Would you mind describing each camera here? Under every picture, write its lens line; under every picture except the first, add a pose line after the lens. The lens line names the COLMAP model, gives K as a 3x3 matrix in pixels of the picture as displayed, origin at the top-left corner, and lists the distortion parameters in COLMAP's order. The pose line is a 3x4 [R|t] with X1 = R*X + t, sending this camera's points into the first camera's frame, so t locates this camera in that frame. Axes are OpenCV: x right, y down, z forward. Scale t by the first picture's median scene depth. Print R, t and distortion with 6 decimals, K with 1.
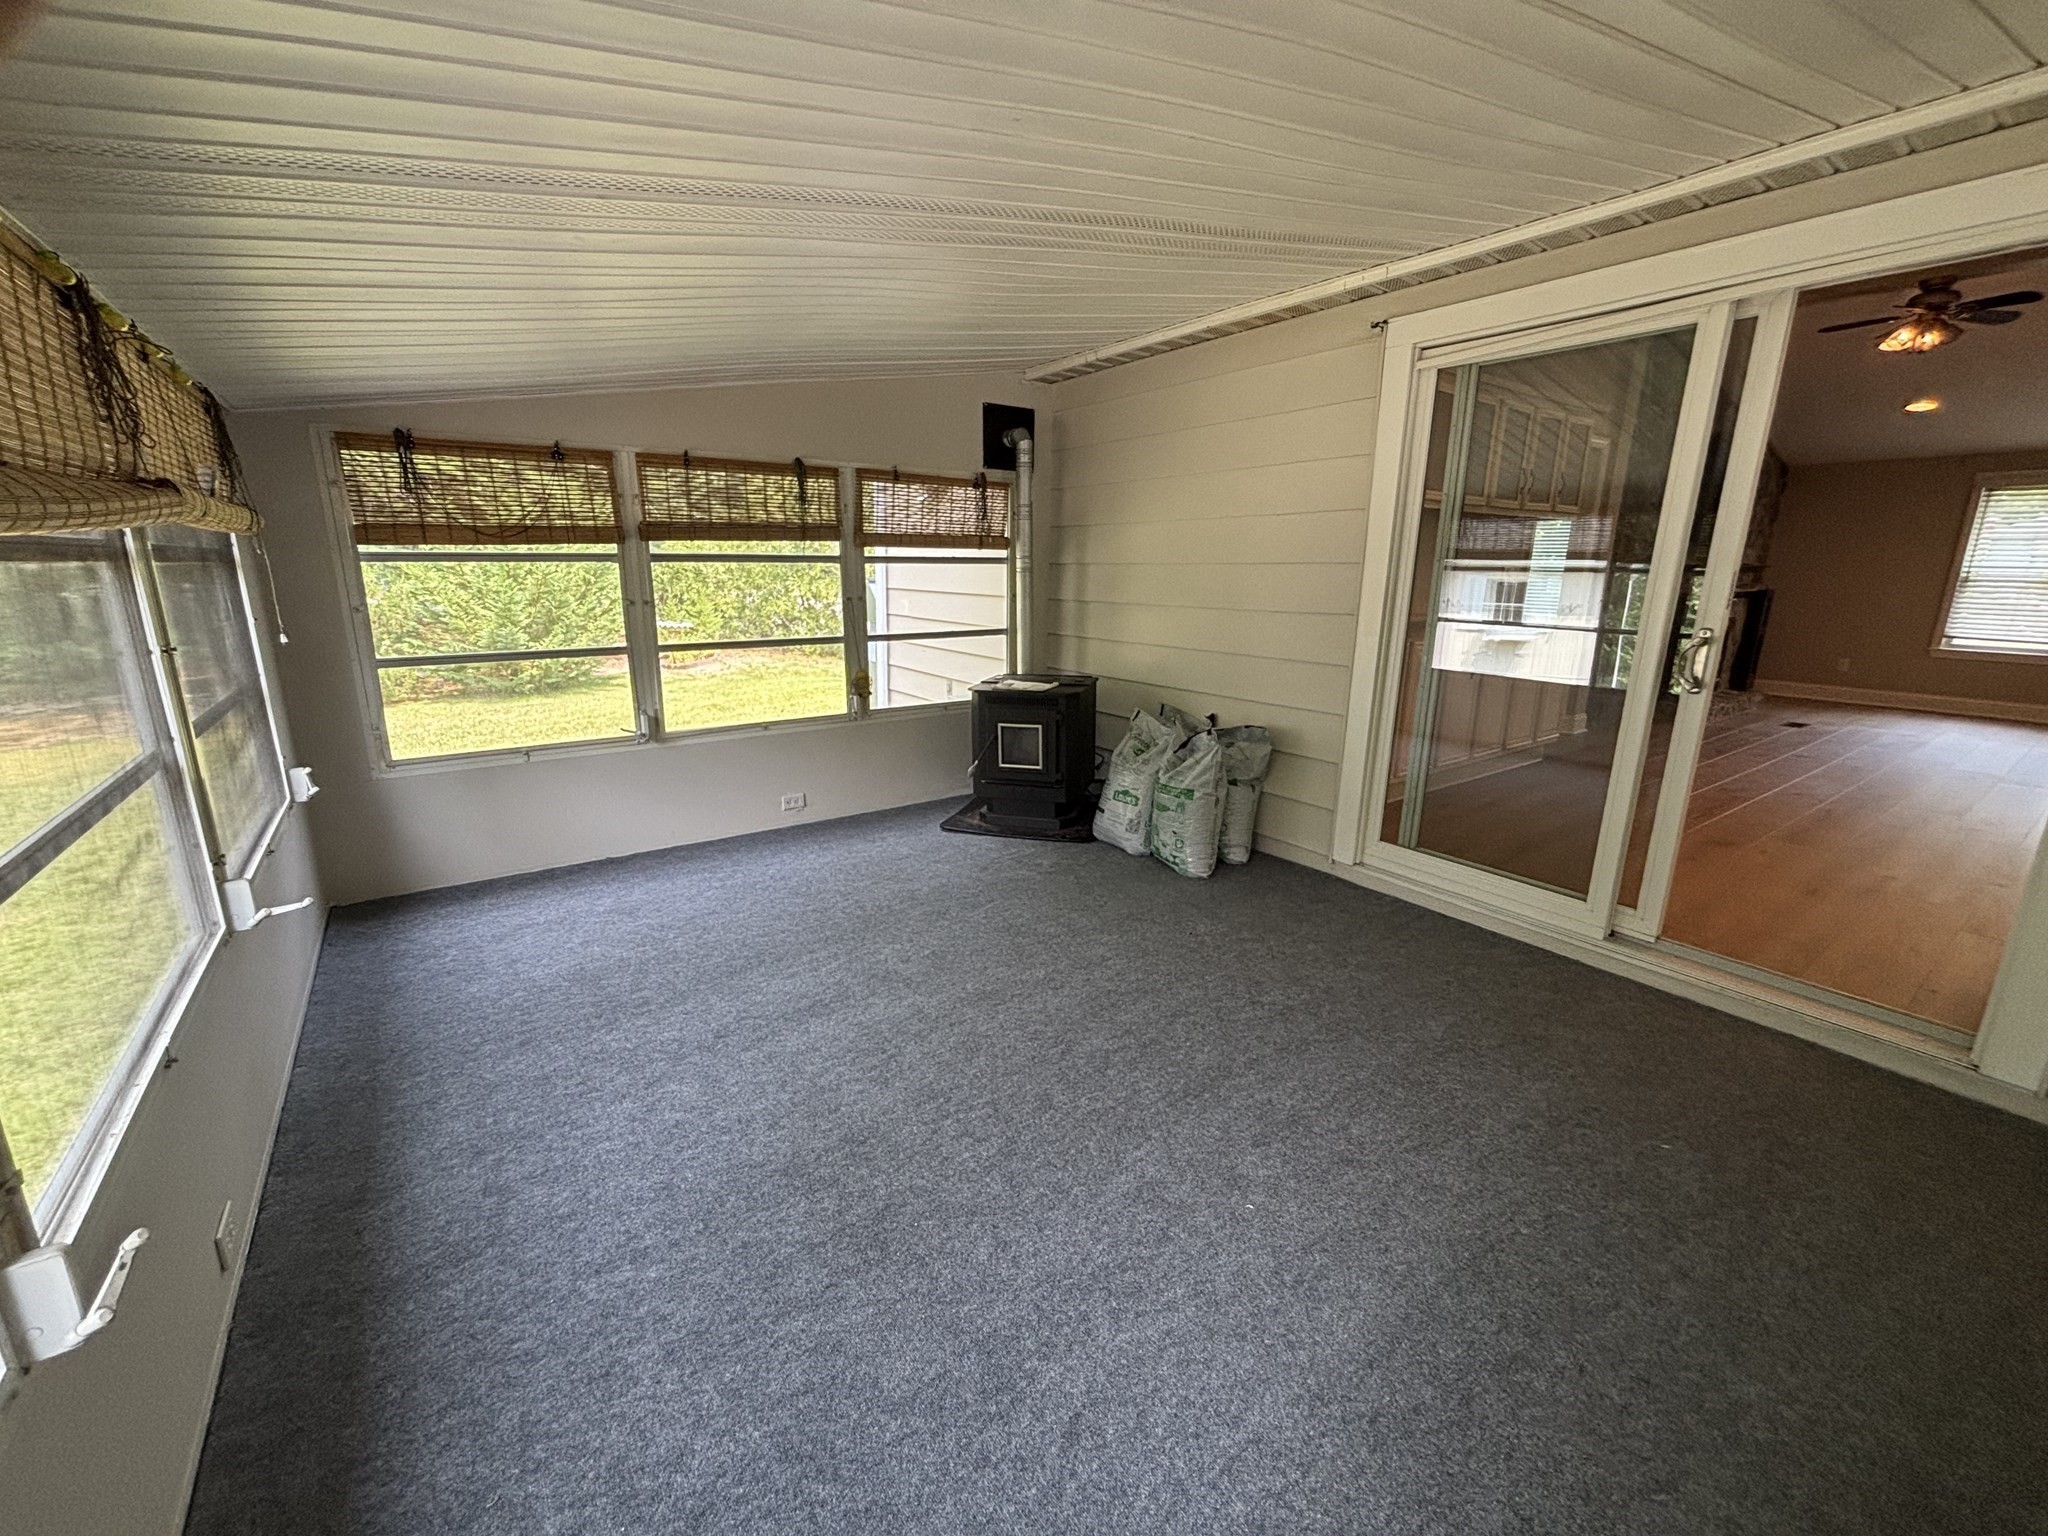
lens RADIAL K [[826.8, 0, 1012.5], [0, 826.8, 769.5], [0, 0, 1]] dist [0.001236, -0.000810]
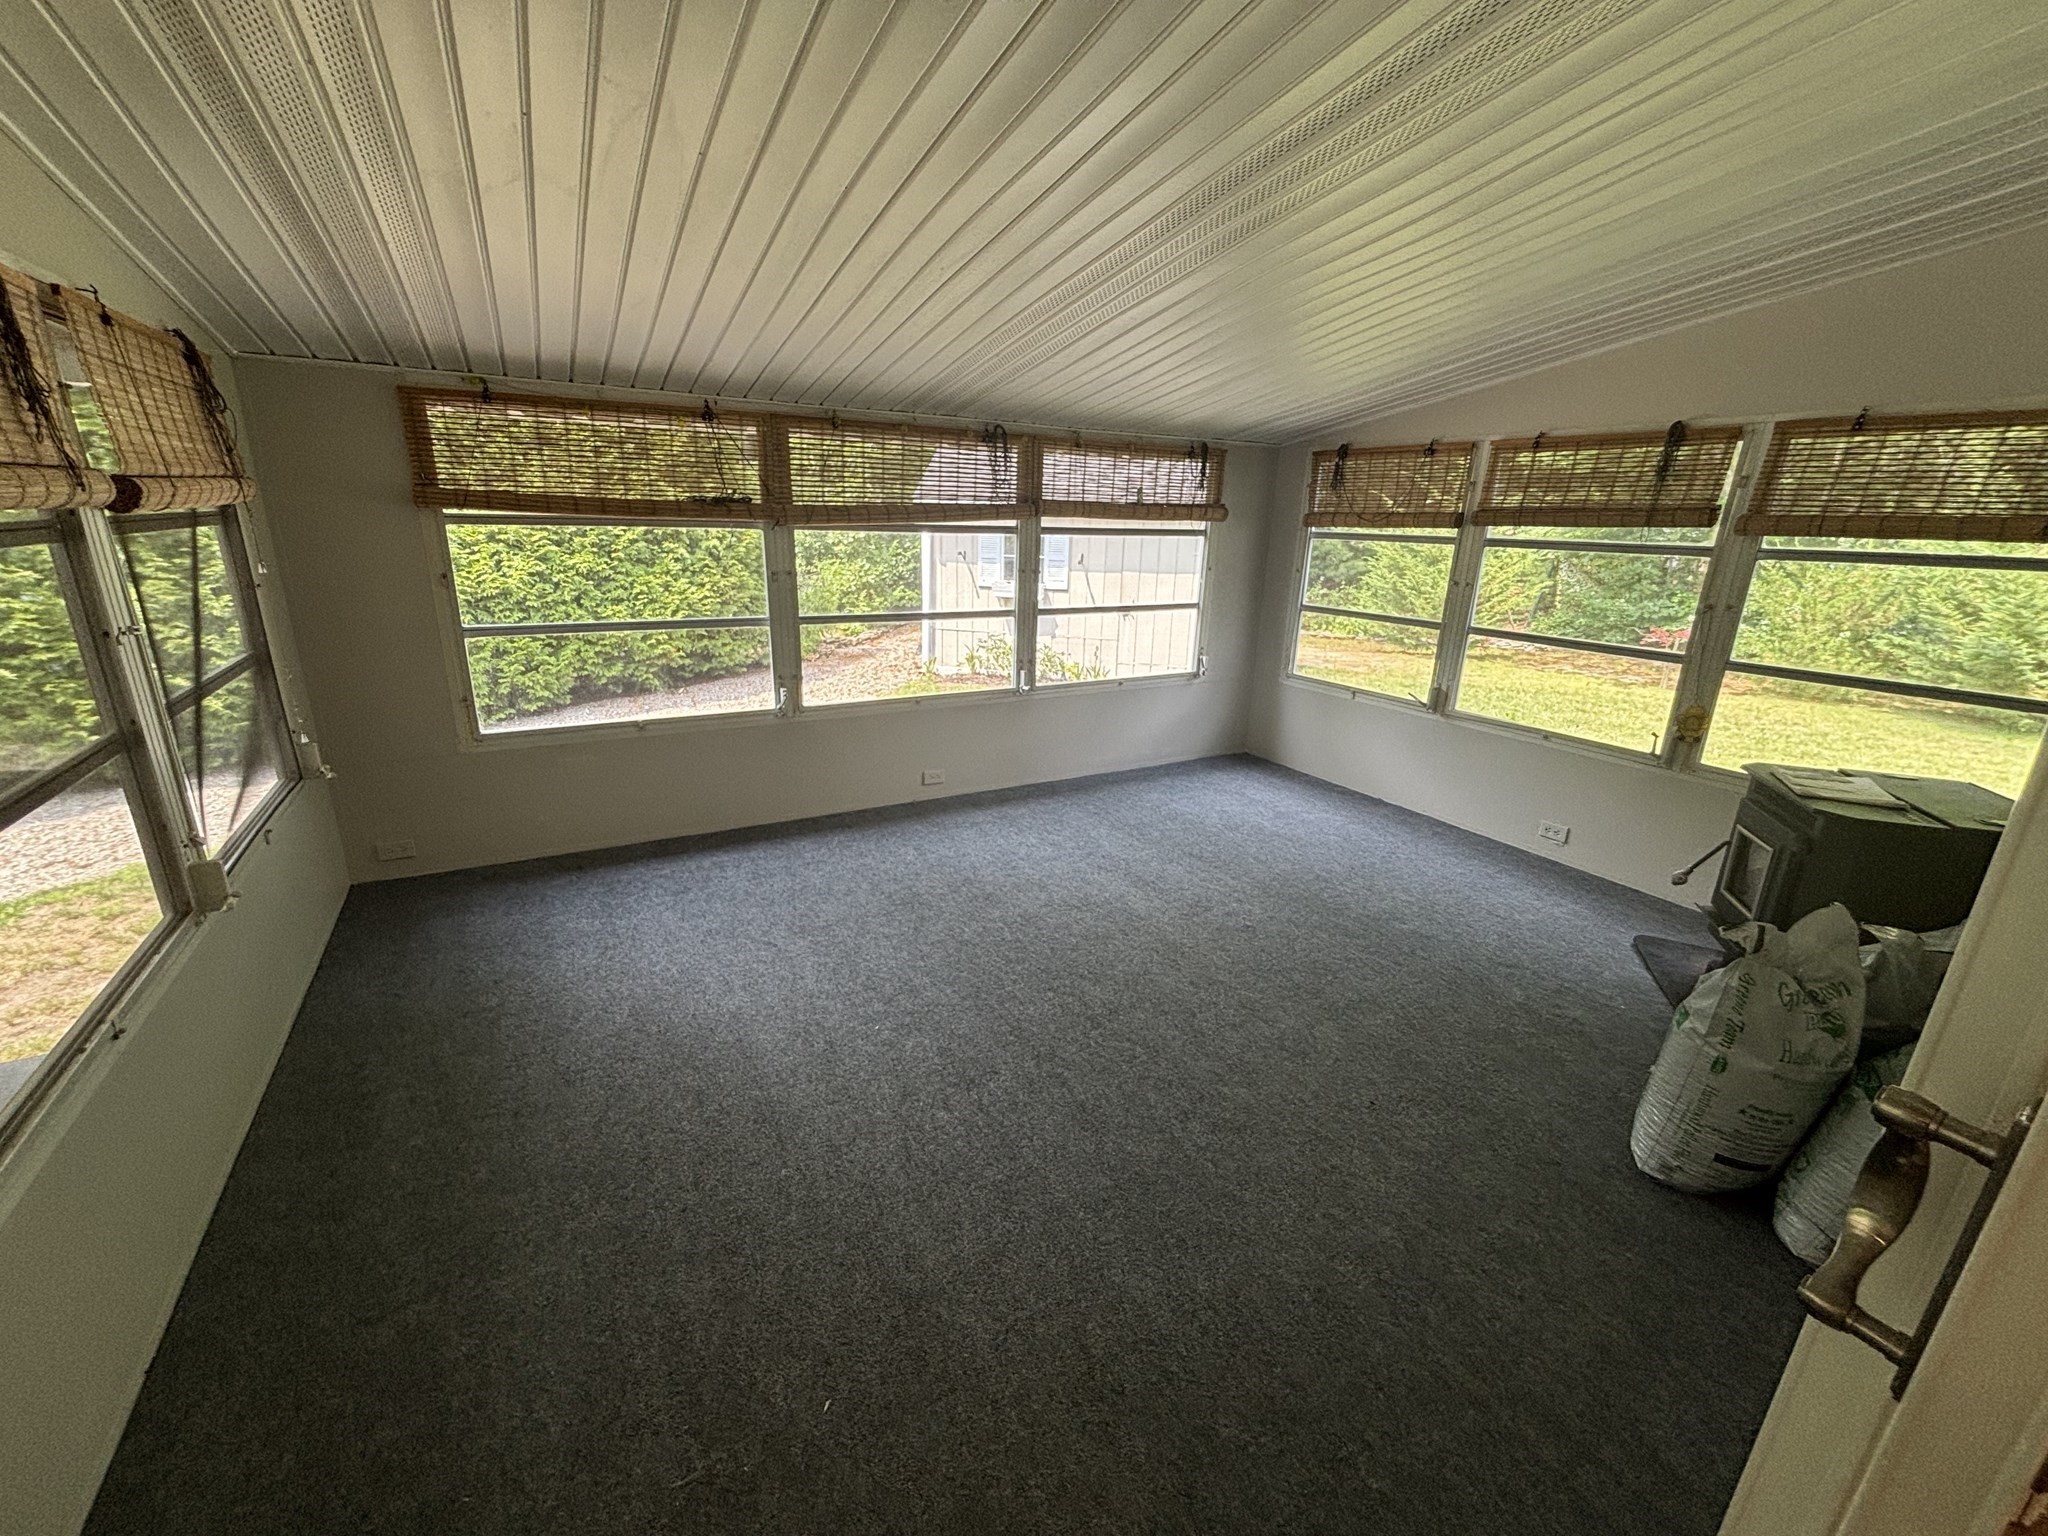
lens RADIAL K [[826.8, 0, 1022.4], [0, 826.8, 763.5], [0, 0, 1]] dist [0.001236, -0.000810]
pose [[-0.096028, 0.281169, -0.954842, 0.706516], [-0.266816, 0.916898, 0.296830, -0.161238], [0.958951, 0.283271, -0.013027, 0.558339]]
